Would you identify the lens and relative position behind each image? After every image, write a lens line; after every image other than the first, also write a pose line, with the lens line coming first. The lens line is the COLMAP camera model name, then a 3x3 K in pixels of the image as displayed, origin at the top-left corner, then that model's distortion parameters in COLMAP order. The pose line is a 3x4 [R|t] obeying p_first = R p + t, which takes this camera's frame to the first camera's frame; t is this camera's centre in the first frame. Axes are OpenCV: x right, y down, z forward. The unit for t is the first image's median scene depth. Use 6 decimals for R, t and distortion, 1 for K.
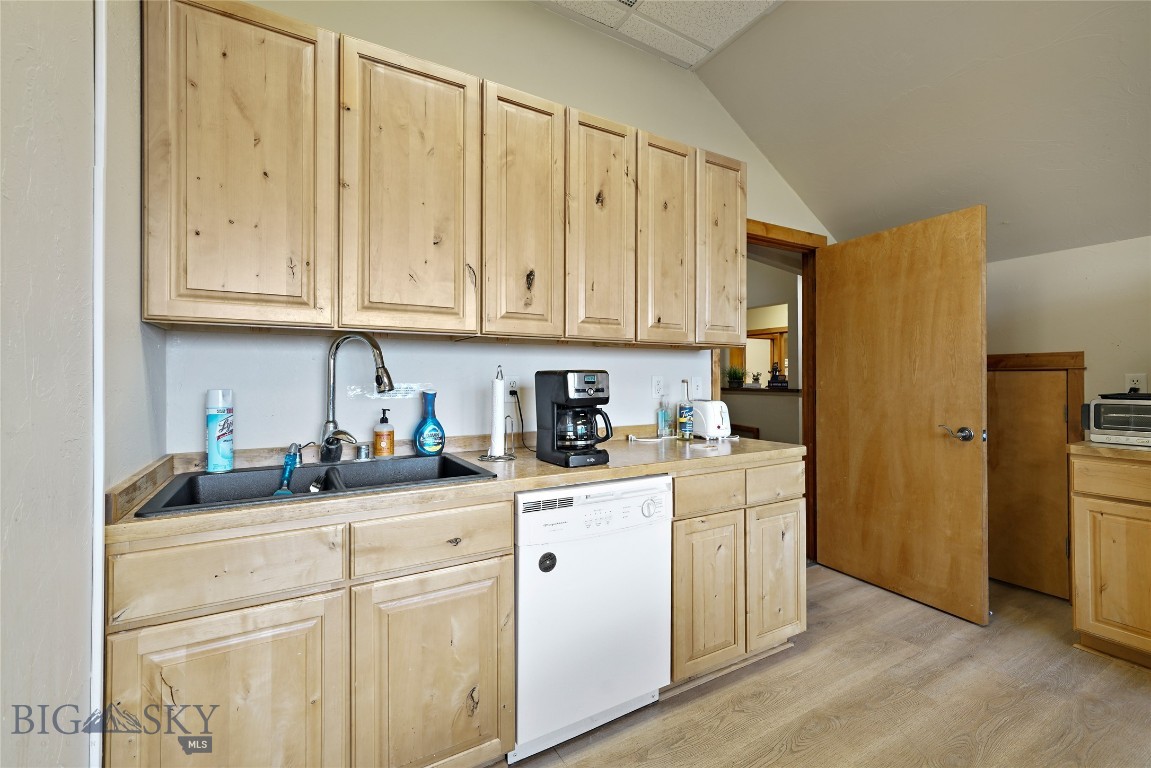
lens RADIAL K [[485.2, 0, 572.3], [0, 485.2, 371.5], [0, 0, 1]] dist [0.000403, 0.002424]
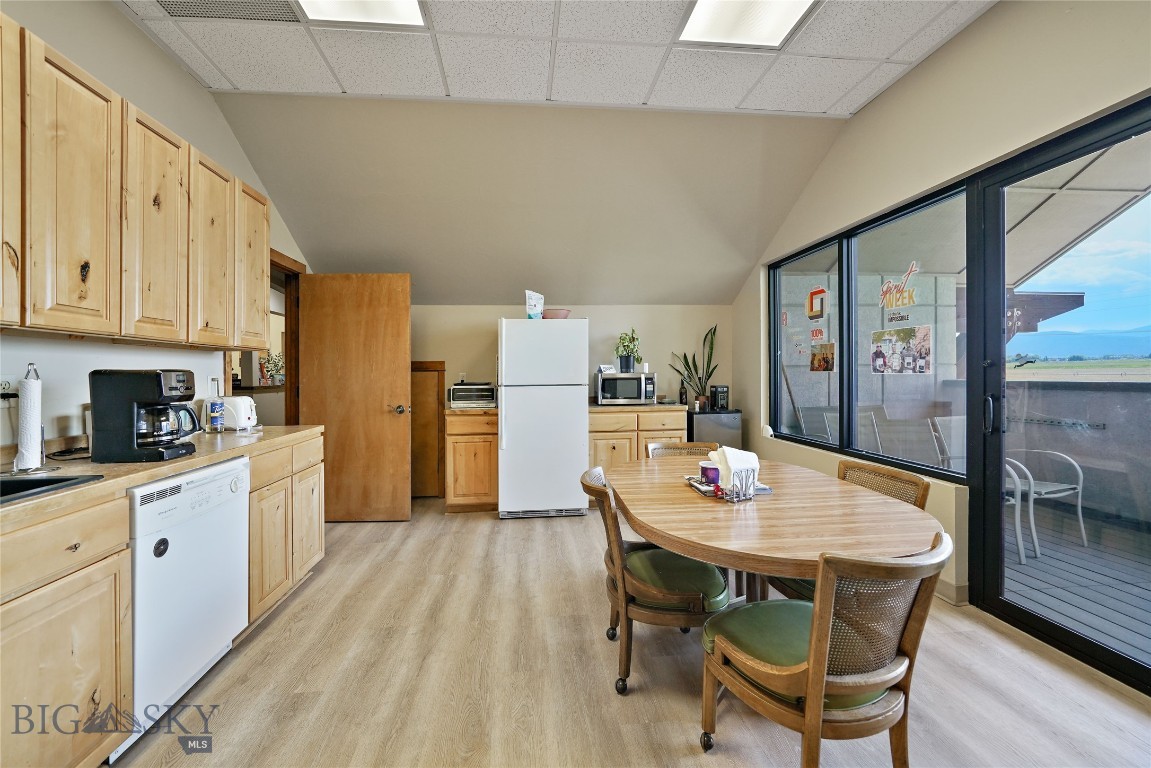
lens RADIAL K [[435.4, 0, 568.3], [0, 435.4, 374.8], [0, 0, 1]] dist [0.000111, 0.000067]
pose [[0.402466, -0.003085, 0.915430, -0.393868], [-0.005557, 0.999968, 0.005813, -0.001243], [-0.915418, -0.007426, 0.402436, -0.149371]]
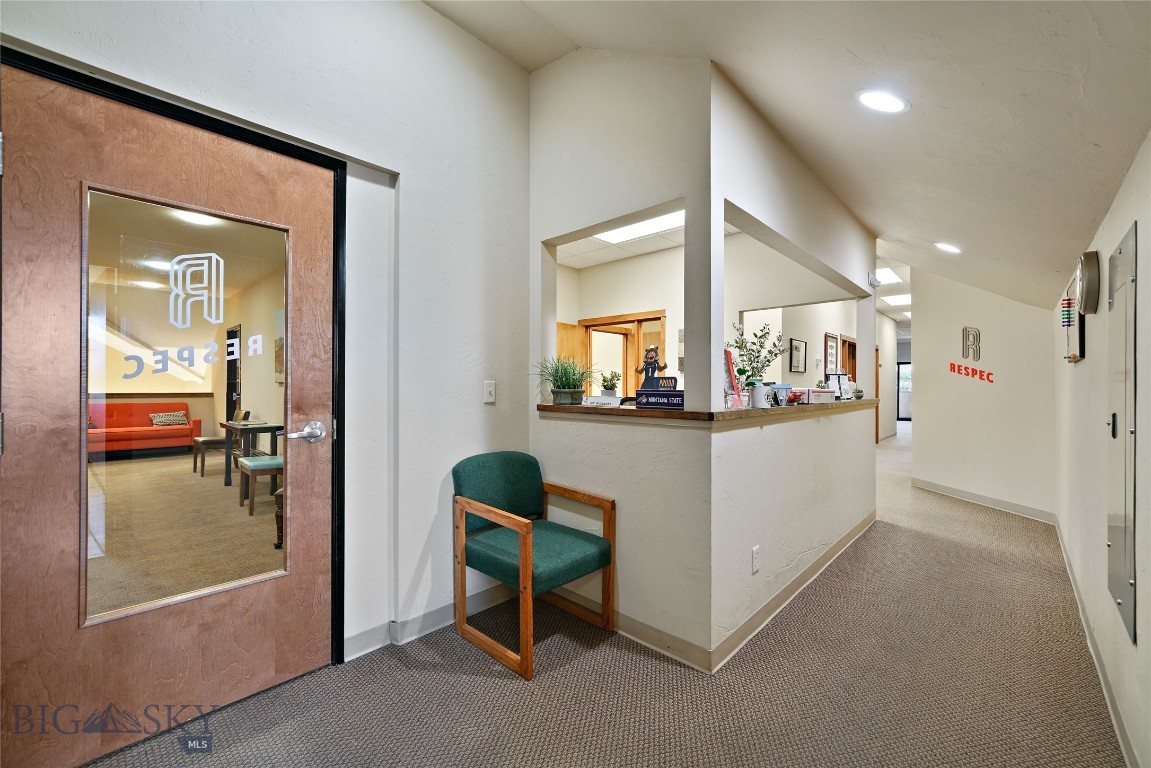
lens RADIAL K [[459.6, 0, 573.5], [0, 459.6, 383.4], [0, 0, 1]] dist [-0.000225, -0.000007]
pose [[0.955407, 0.007267, 0.295204, 0.632663], [-0.010288, 0.999909, 0.008683, 0.026299], [-0.295114, -0.011333, 0.955395, 1.728156]]
